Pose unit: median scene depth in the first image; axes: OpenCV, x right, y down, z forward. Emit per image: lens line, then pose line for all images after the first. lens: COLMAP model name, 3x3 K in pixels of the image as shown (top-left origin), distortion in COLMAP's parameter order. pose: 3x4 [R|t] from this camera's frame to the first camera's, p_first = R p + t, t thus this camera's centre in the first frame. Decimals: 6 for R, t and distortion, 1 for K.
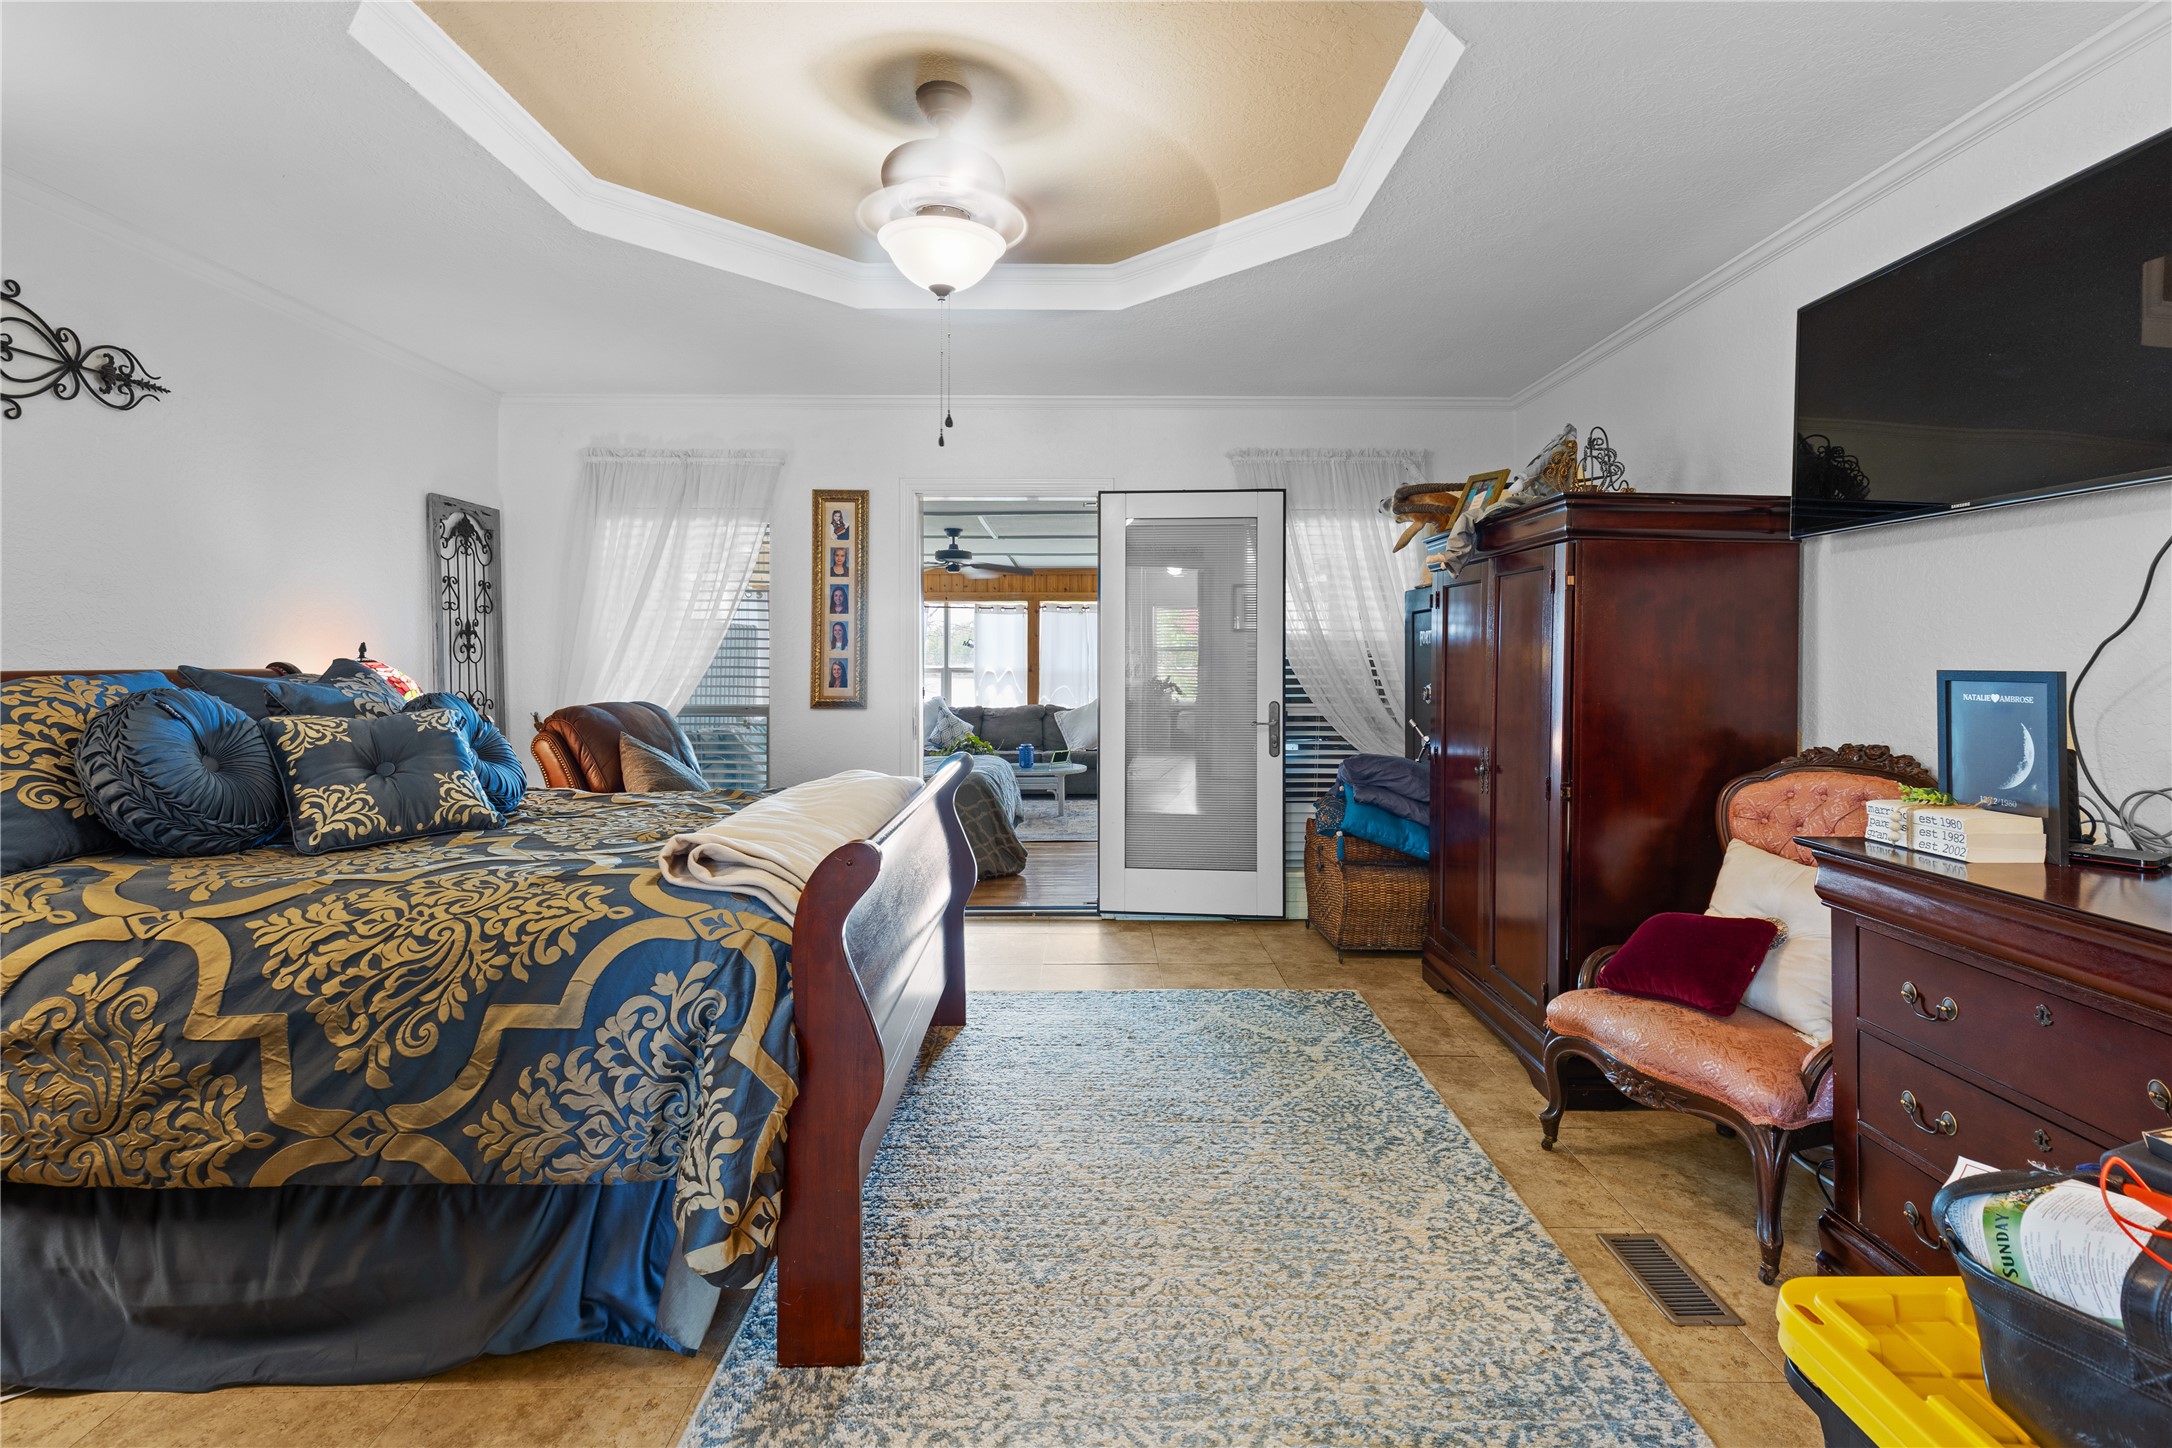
lens RADIAL K [[980.7, 0, 1099.6], [0, 980.7, 710.6], [0, 0, 1]] dist [-0.000687, -0.000548]
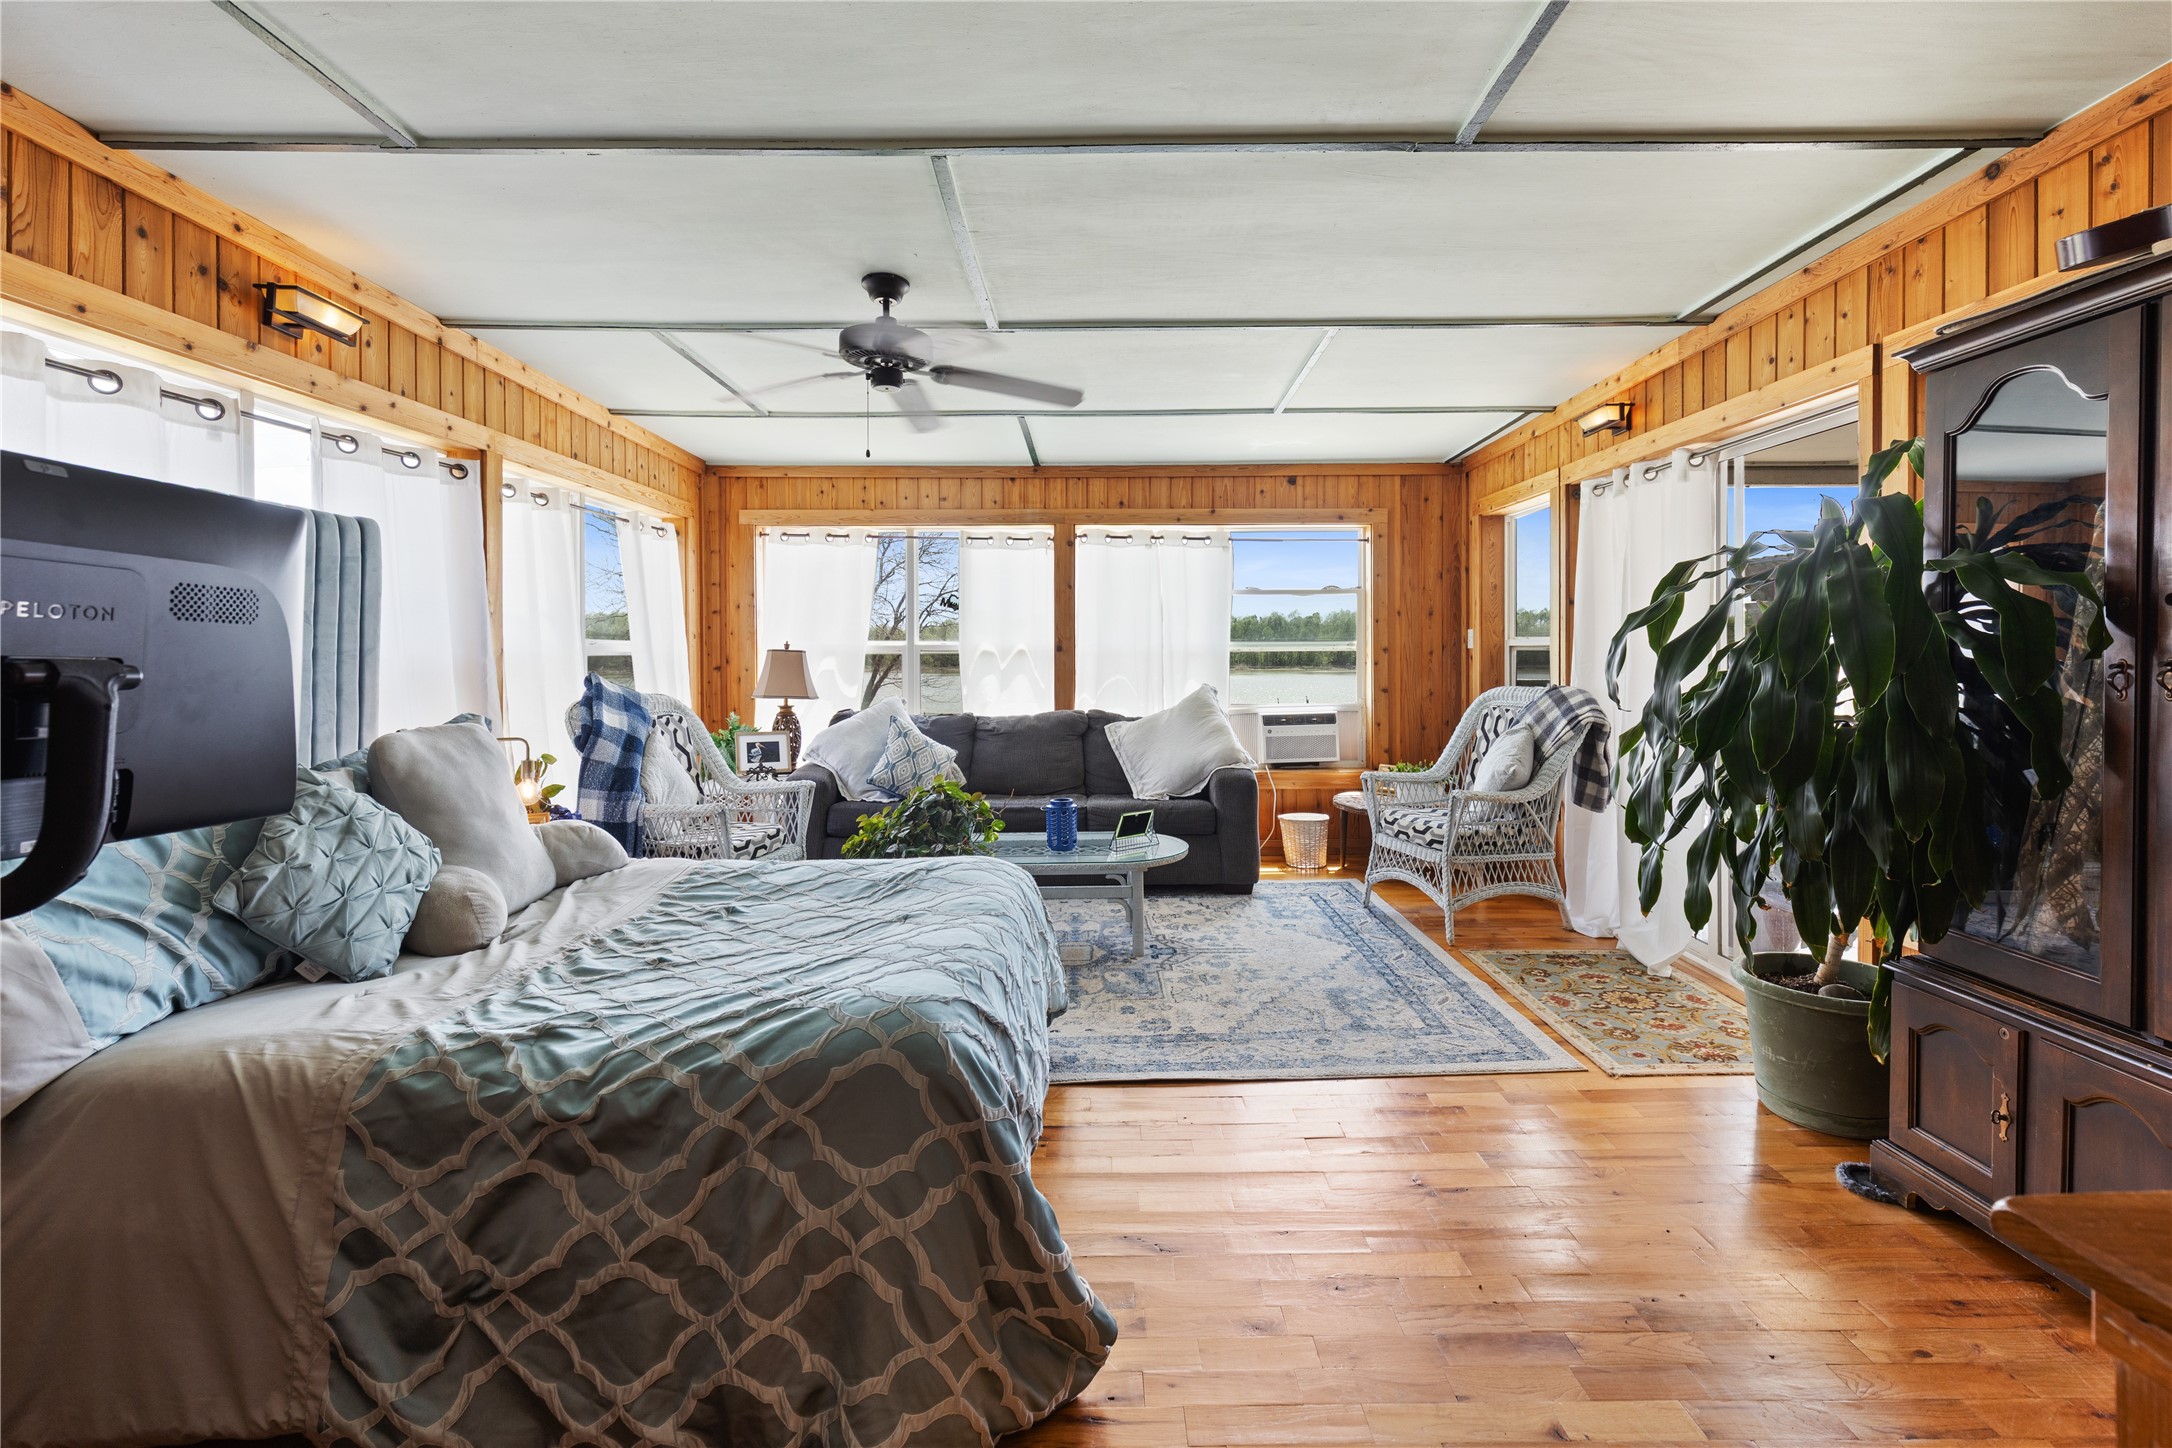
lens RADIAL K [[980.7, 0, 1099.6], [0, 980.7, 710.6], [0, 0, 1]] dist [-0.000687, -0.000548]
pose [[0.999958, -0.005534, -0.007319, -0.047486], [0.005565, 0.999976, 0.004165, -0.008500], [0.007296, -0.004205, 0.999965, 0.473365]]
